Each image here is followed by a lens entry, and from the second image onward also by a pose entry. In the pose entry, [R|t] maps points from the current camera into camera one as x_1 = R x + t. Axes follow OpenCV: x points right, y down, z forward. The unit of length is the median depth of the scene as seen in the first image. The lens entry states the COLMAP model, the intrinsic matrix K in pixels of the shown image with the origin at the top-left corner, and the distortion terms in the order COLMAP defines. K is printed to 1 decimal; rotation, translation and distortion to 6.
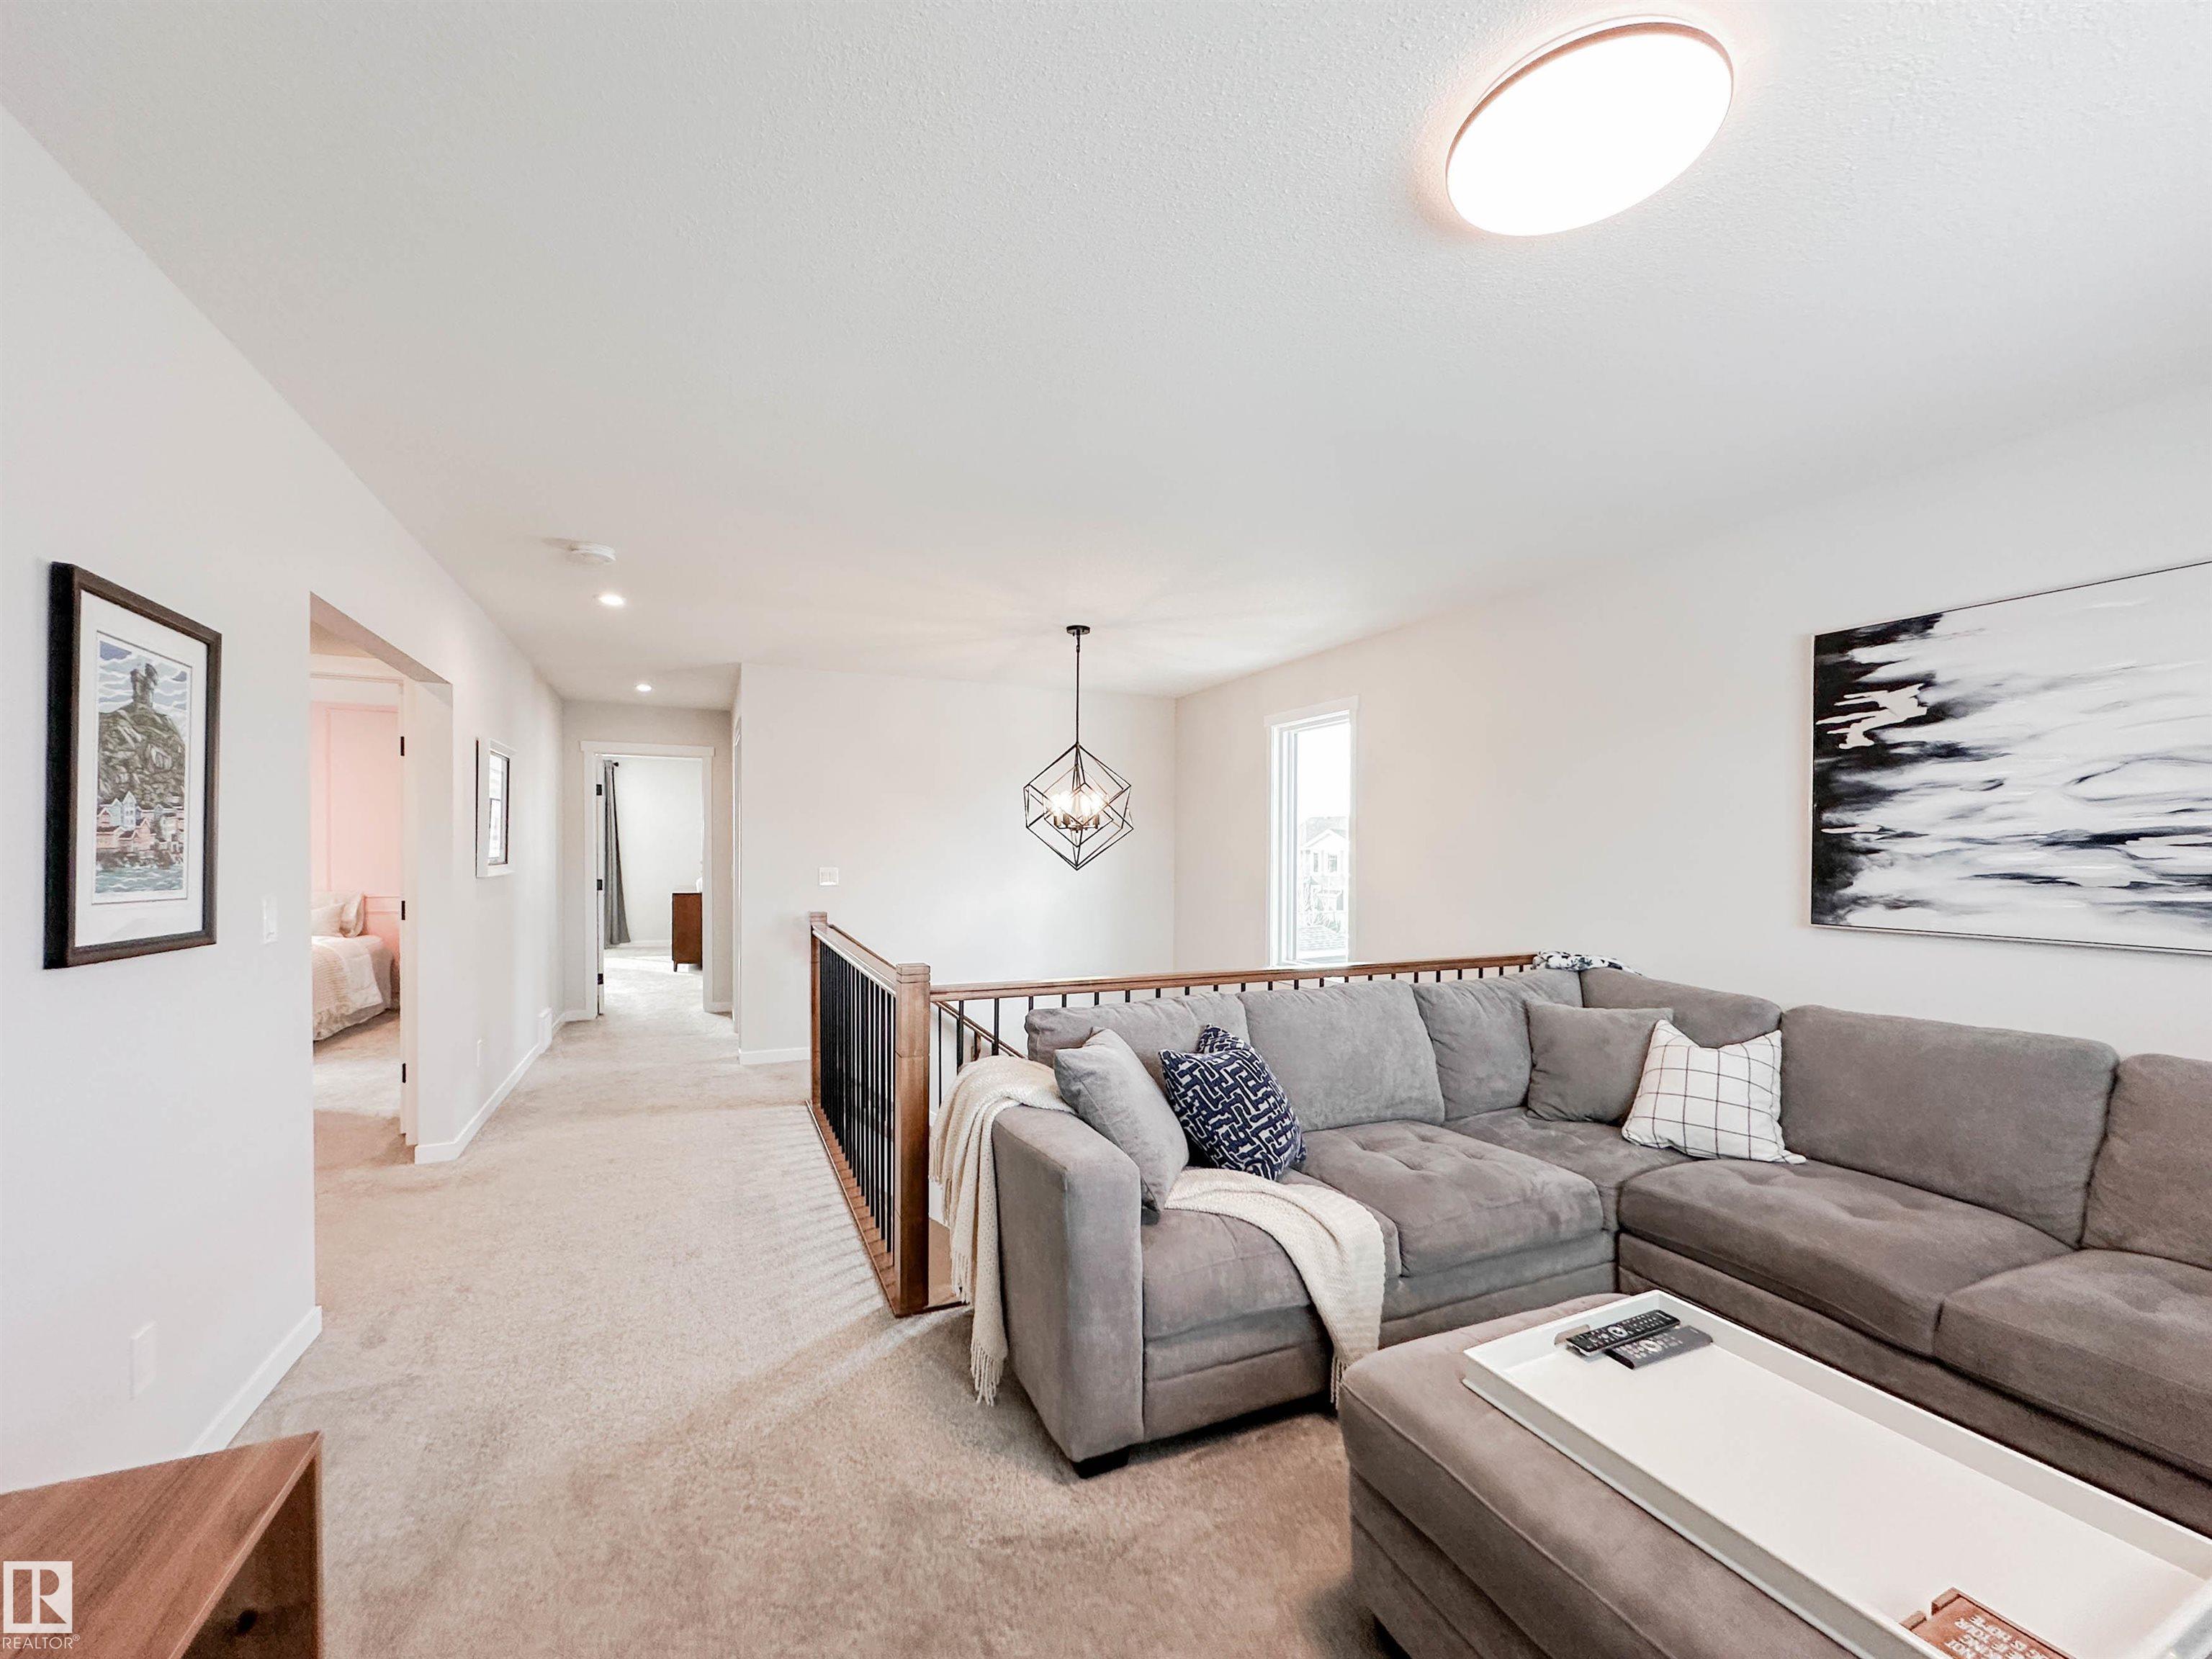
lens RADIAL K [[916.4, 0, 1115.0], [0, 916.4, 853.8], [0, 0, 1]] dist [-0.005455, 0.001351]
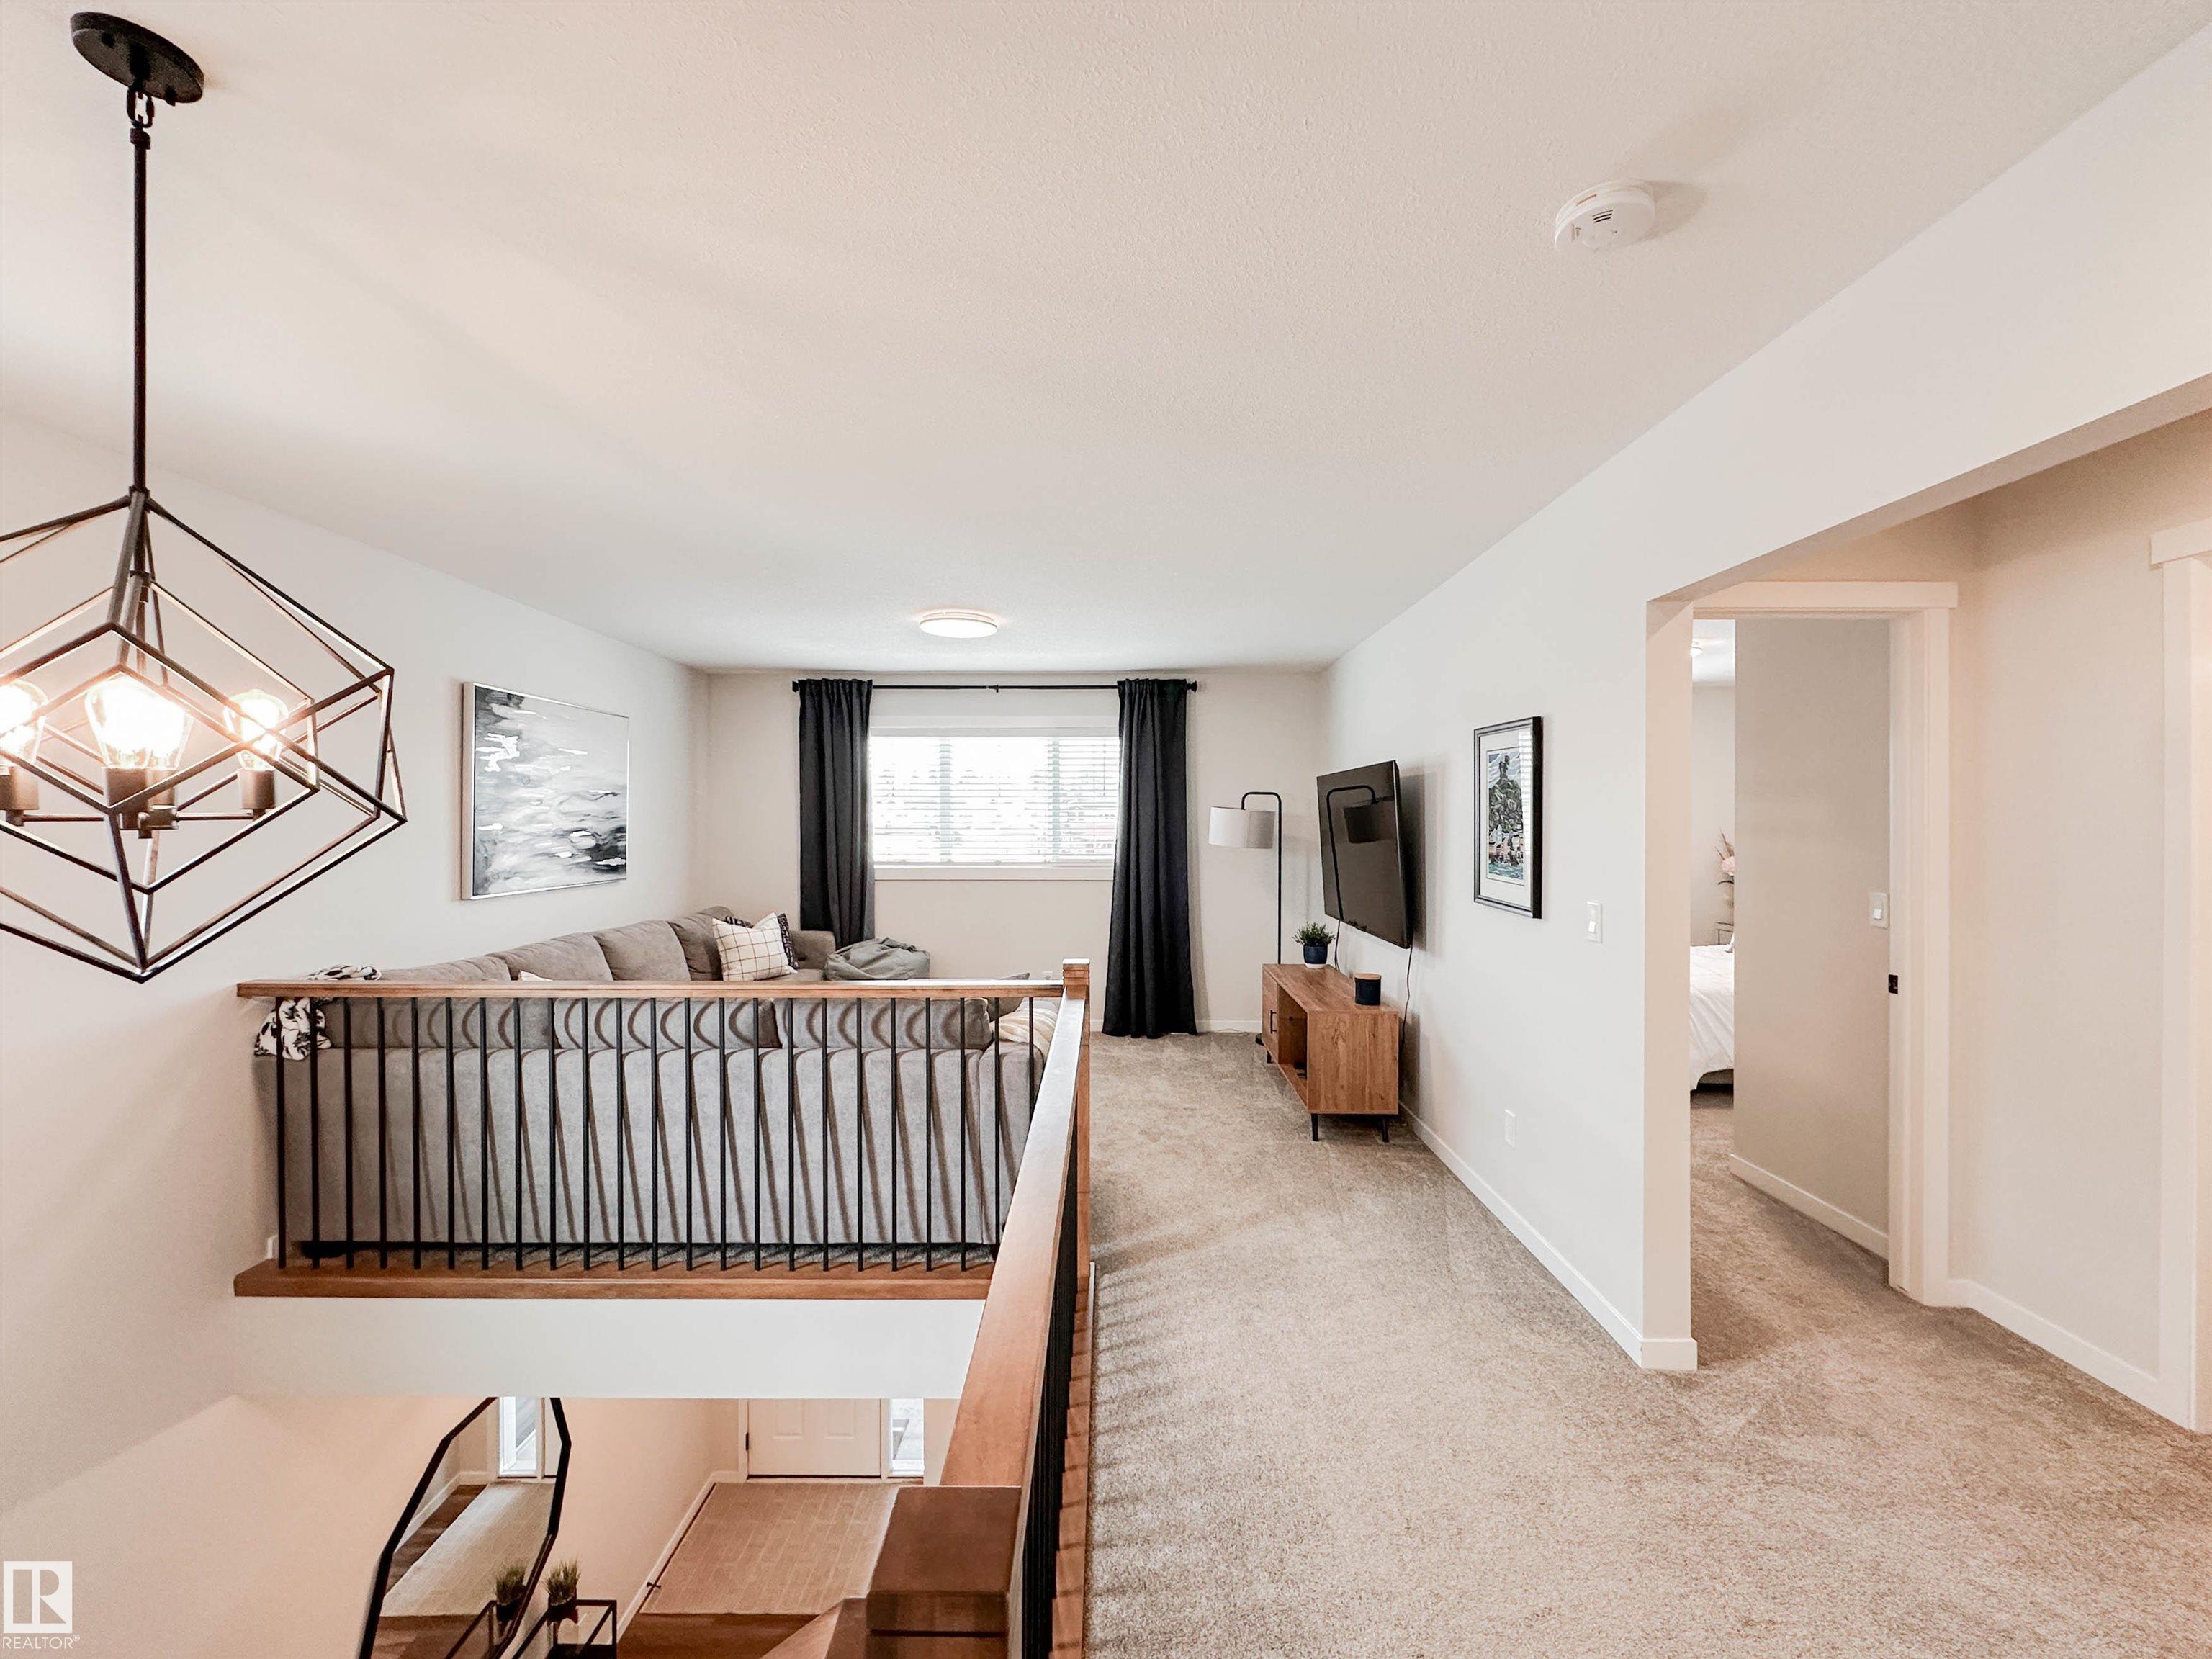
lens RADIAL K [[916.4, 0, 1146.0], [0, 916.4, 830.1], [0, 0, 1]] dist [-0.005455, 0.001351]
pose [[-0.918713, -0.010923, 0.394776, -0.788580], [-0.005620, 0.999878, 0.014587, -0.054755], [-0.394887, 0.011183, -0.918662, 2.127367]]
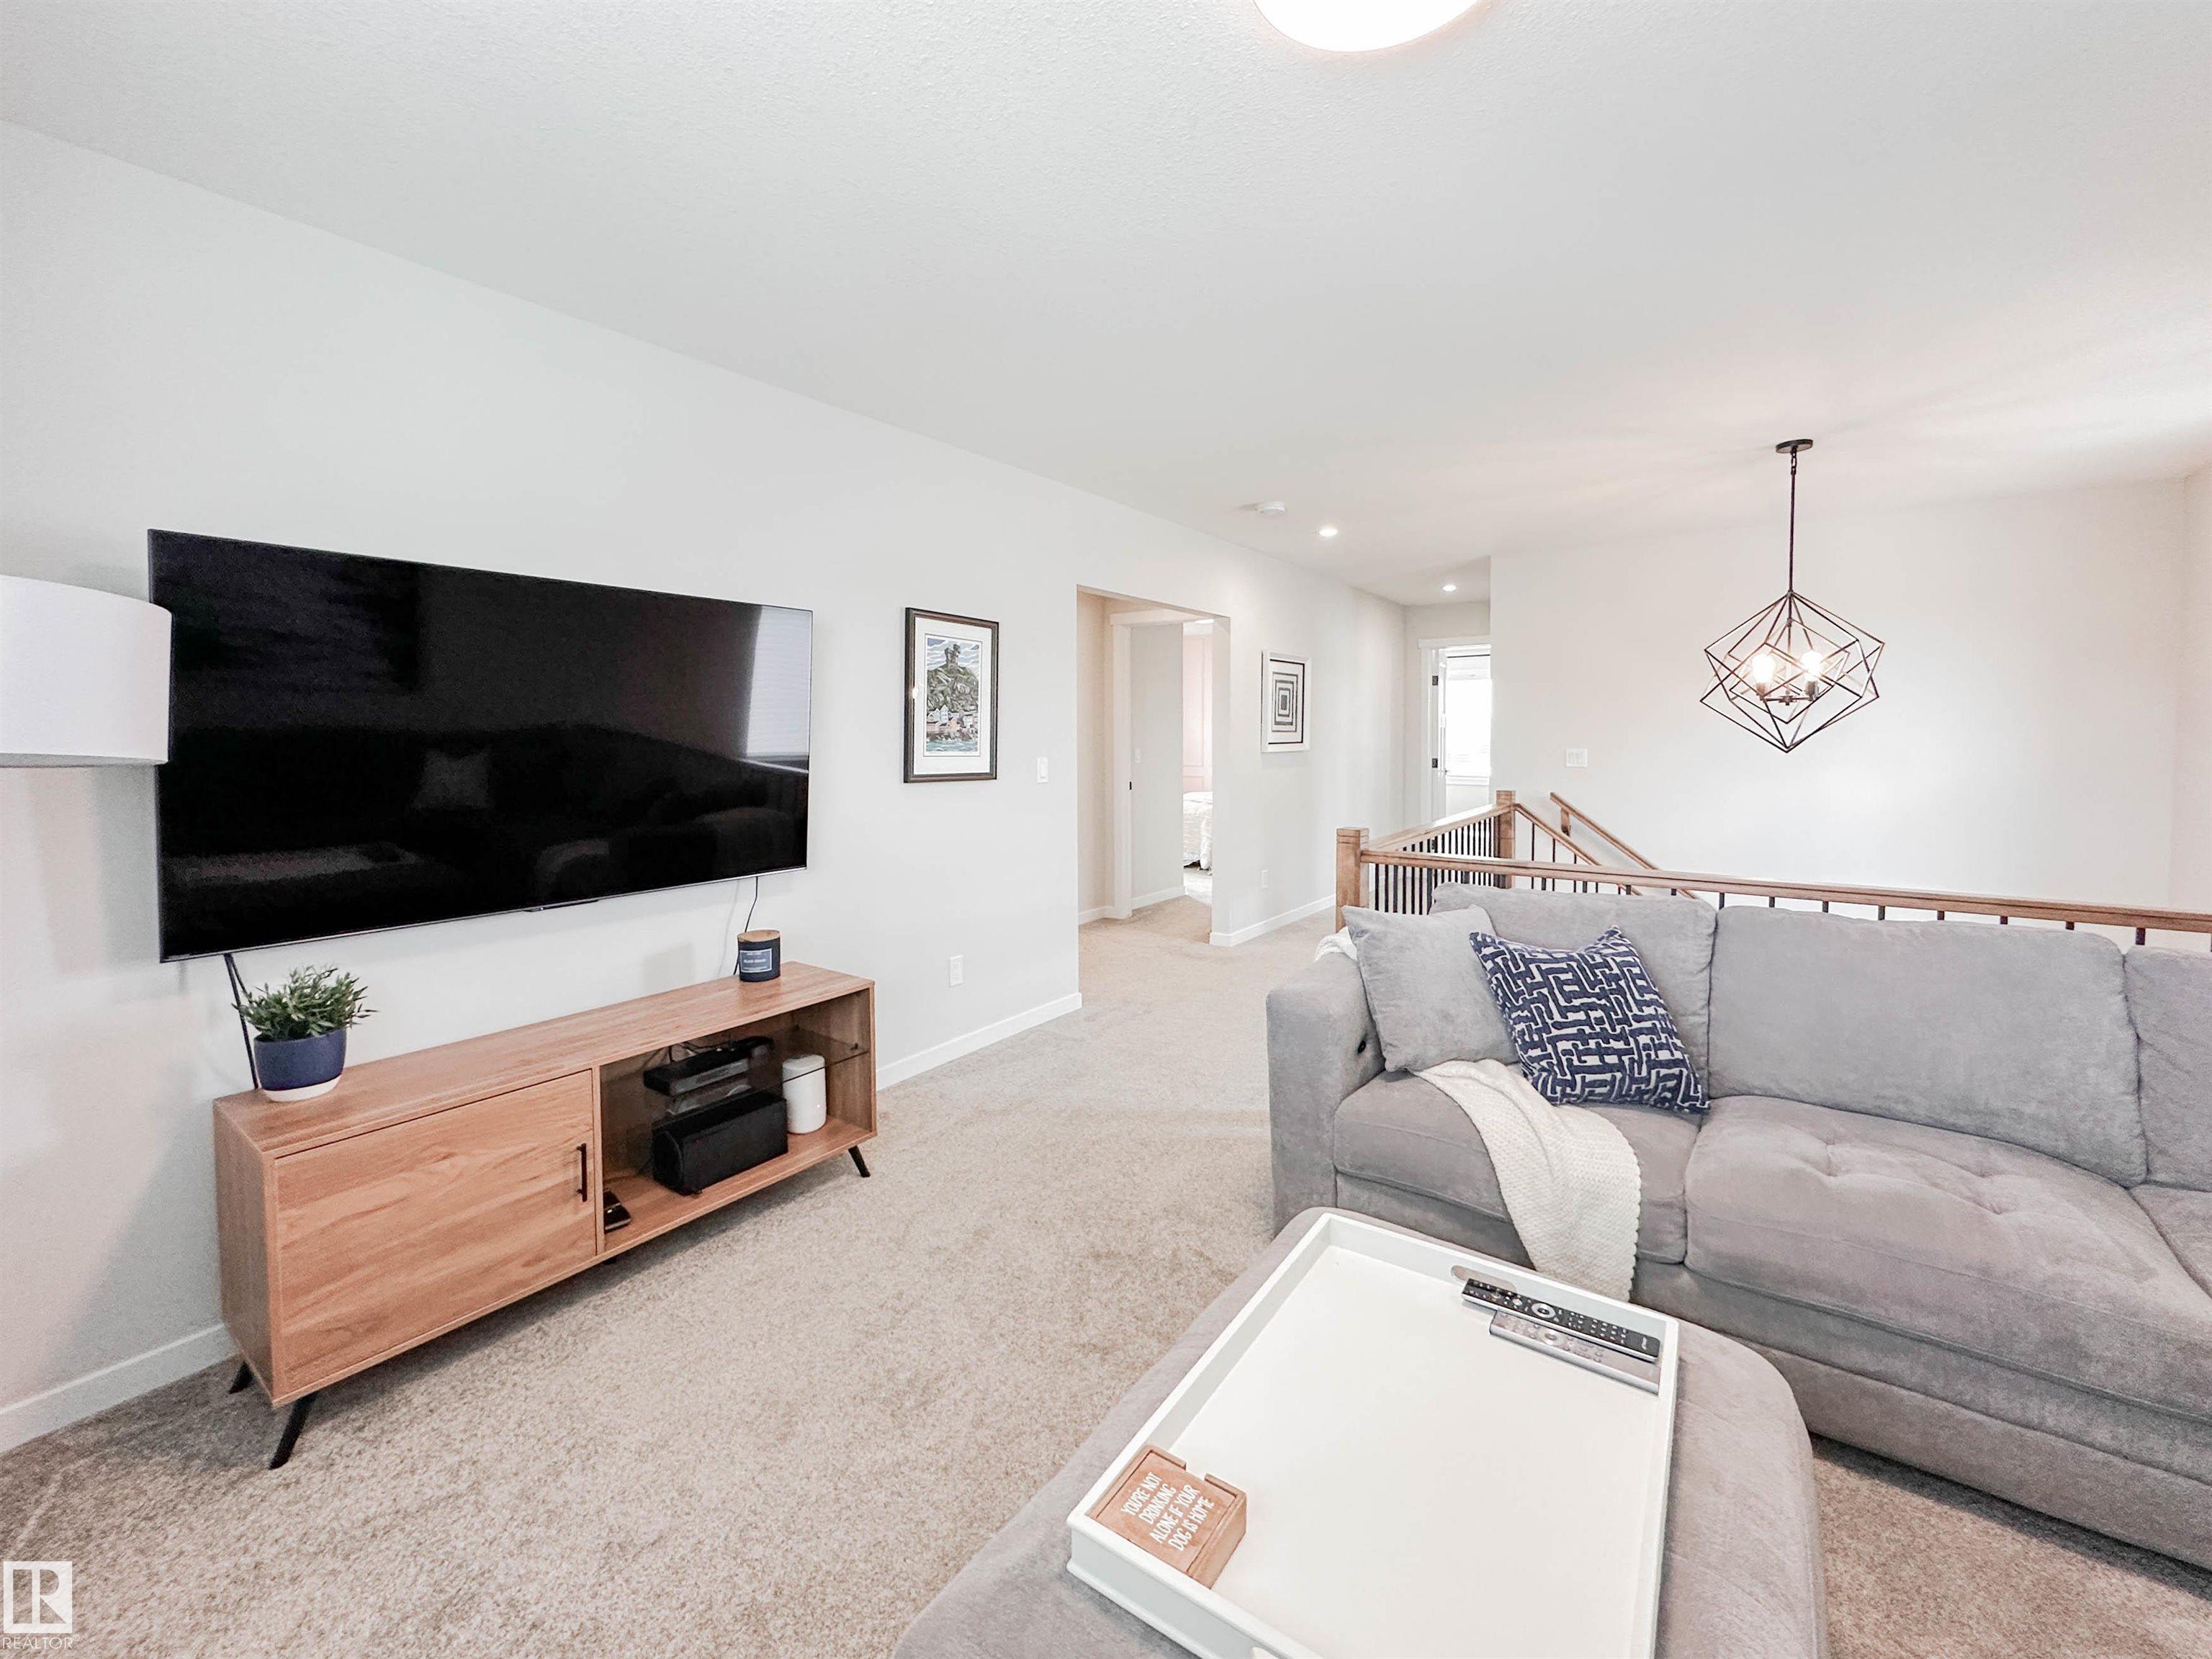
lens RADIAL K [[916.4, 0, 1072.8], [0, 916.4, 754.0], [0, 0, 1]] dist [-0.005455, 0.001351]
pose [[0.477788, 0.011940, -0.878394, 0.661366], [0.001600, 0.999894, 0.014461, 0.011639], [0.878474, -0.008315, 0.477718, 0.155731]]
